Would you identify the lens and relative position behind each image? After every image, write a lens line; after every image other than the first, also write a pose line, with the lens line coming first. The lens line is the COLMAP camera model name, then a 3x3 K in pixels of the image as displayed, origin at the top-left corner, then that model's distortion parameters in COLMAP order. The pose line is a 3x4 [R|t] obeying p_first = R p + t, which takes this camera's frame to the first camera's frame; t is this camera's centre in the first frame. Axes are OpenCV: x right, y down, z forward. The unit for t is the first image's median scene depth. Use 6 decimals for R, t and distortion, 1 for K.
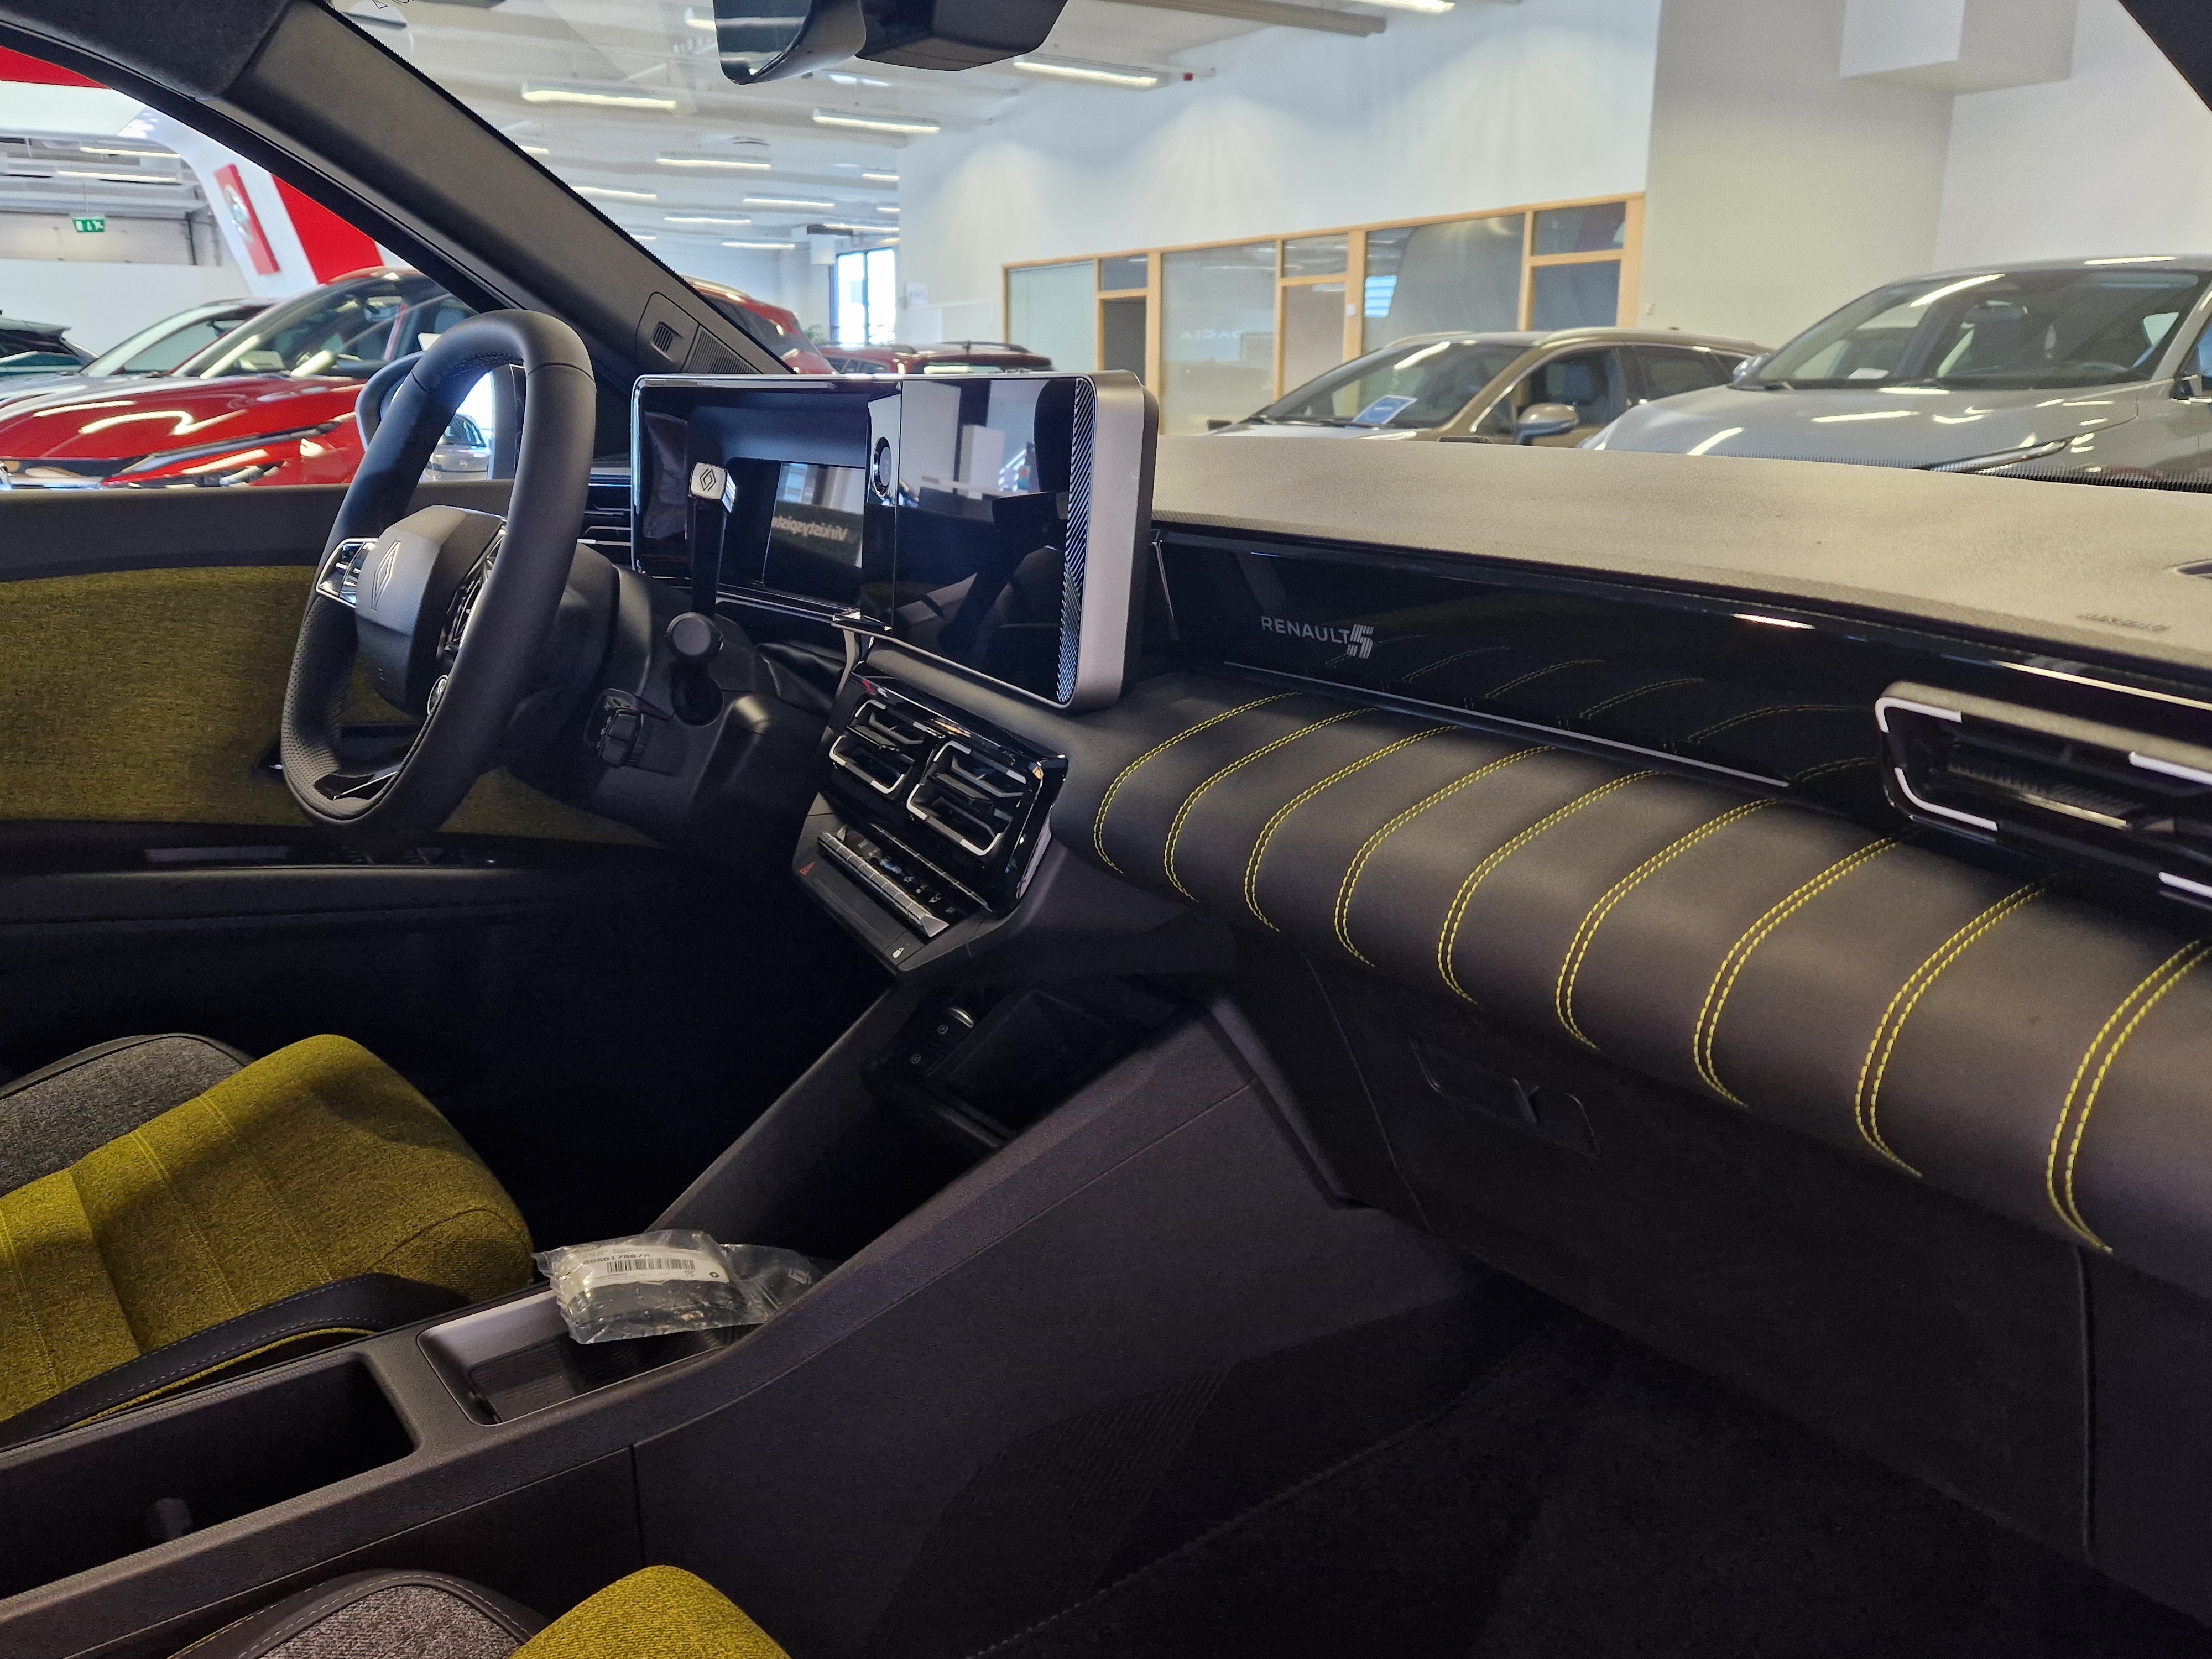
lens RADIAL K [[1677.1, 0, 1106.0], [0, 1677.1, 829.5], [0, 0, 1]] dist [0.017809, -0.000187]
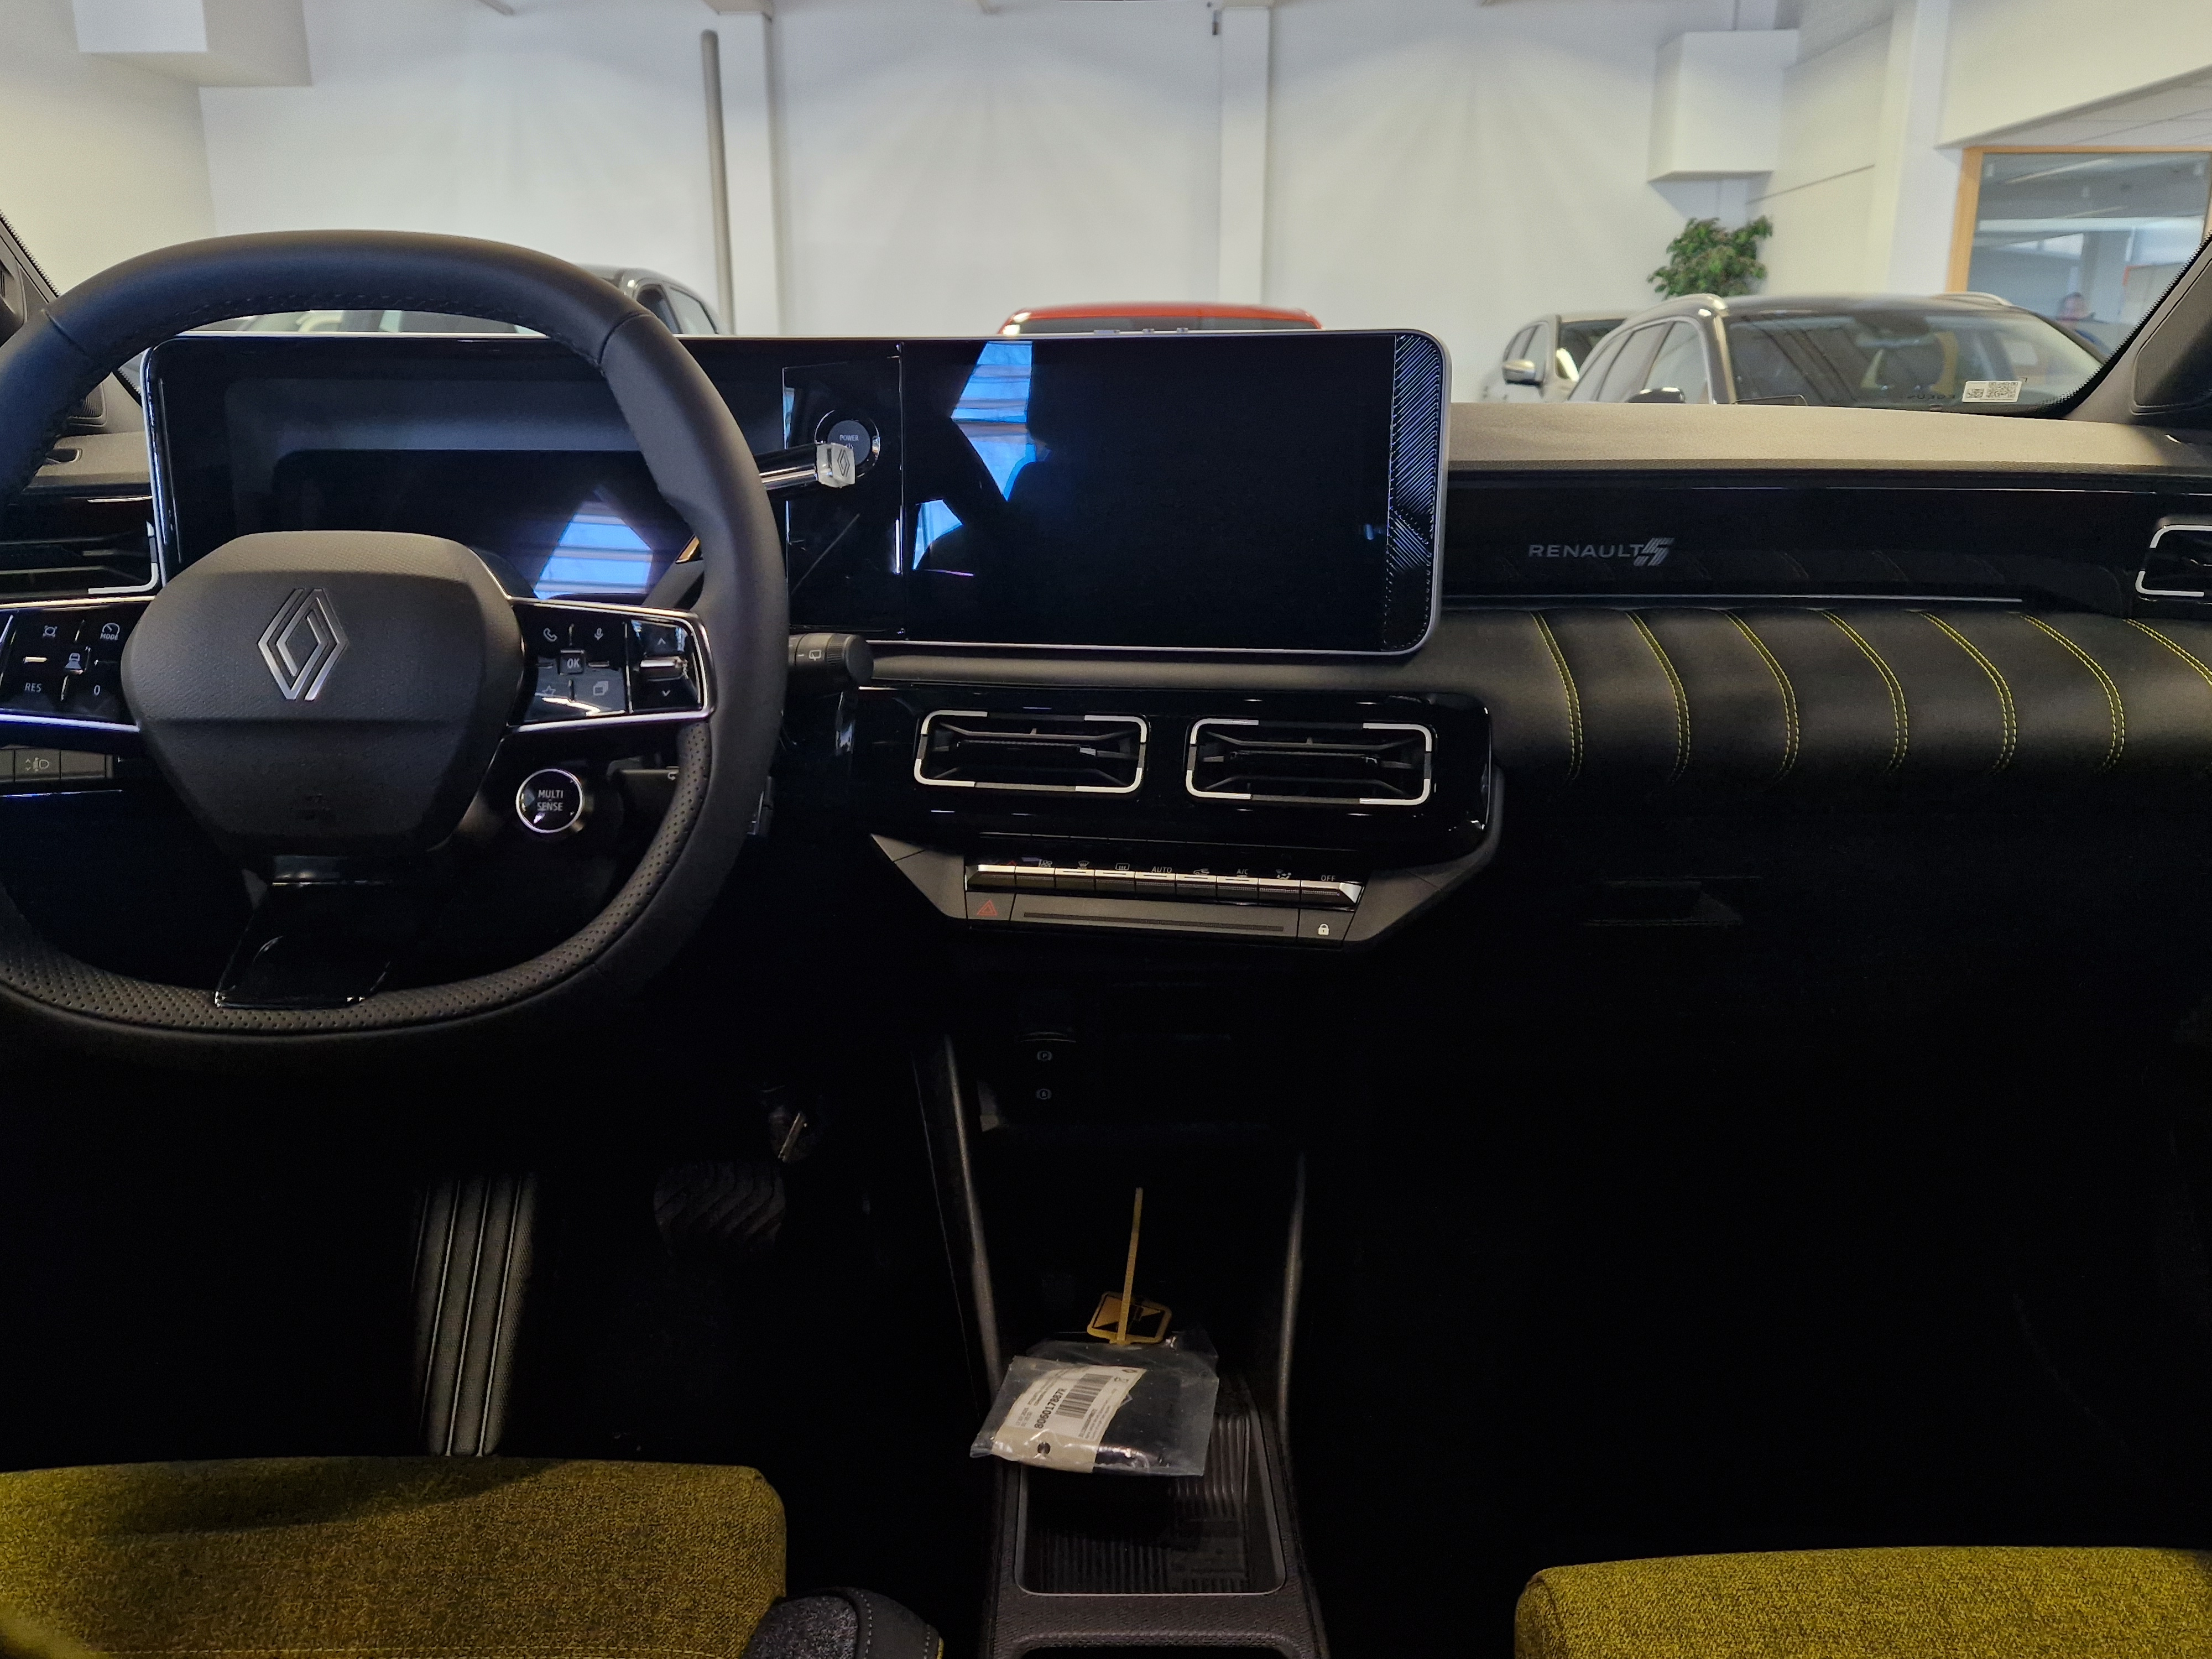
lens RADIAL K [[1677.1, 0, 1106.0], [0, 1677.1, 829.5], [0, 0, 1]] dist [0.017809, -0.000187]
pose [[0.605534, -0.210552, 0.767461, -0.835787], [0.209439, 0.972533, 0.101564, -0.096374], [-0.767766, 0.099236, 0.632999, 0.430187]]
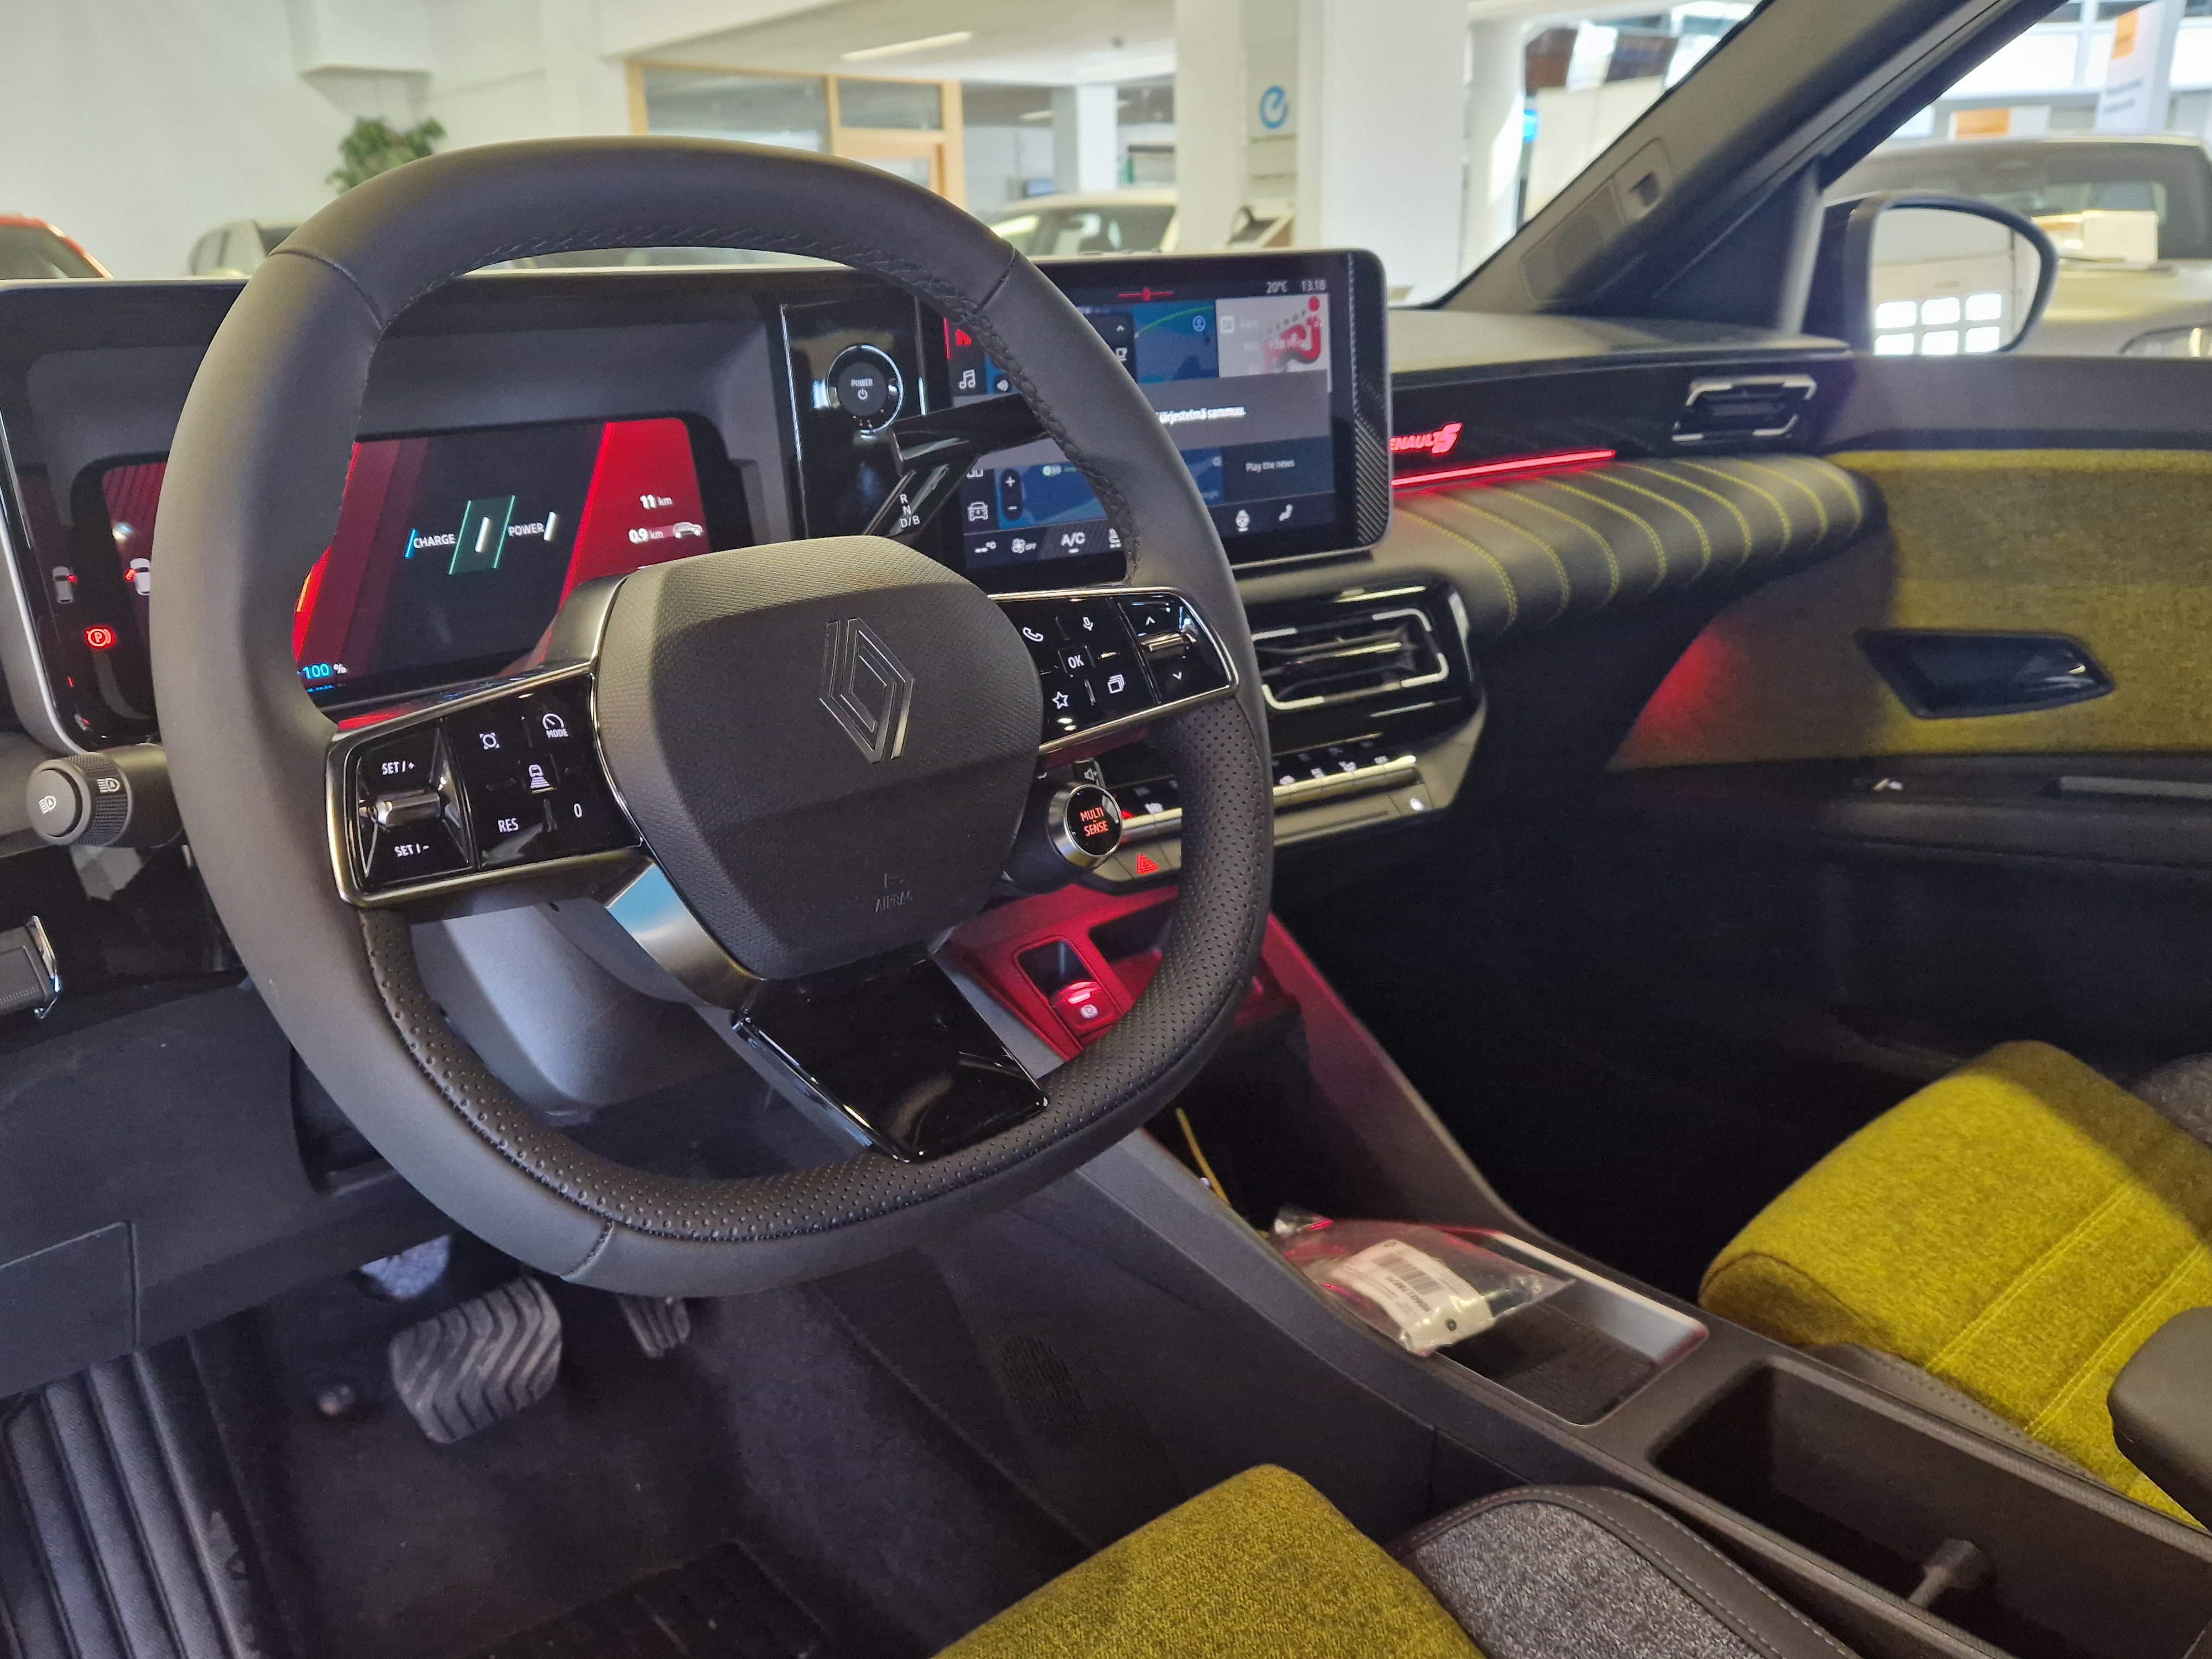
lens RADIAL K [[1720.8, 0, 1020.4], [0, 1720.8, 841.1], [0, 0, 1]] dist [0.012971, 0.002714]
pose [[-0.063602, -0.318092, 0.945924, -1.033130], [0.285087, 0.902555, 0.322677, -0.297184], [-0.956389, 0.290193, 0.033279, 1.091915]]
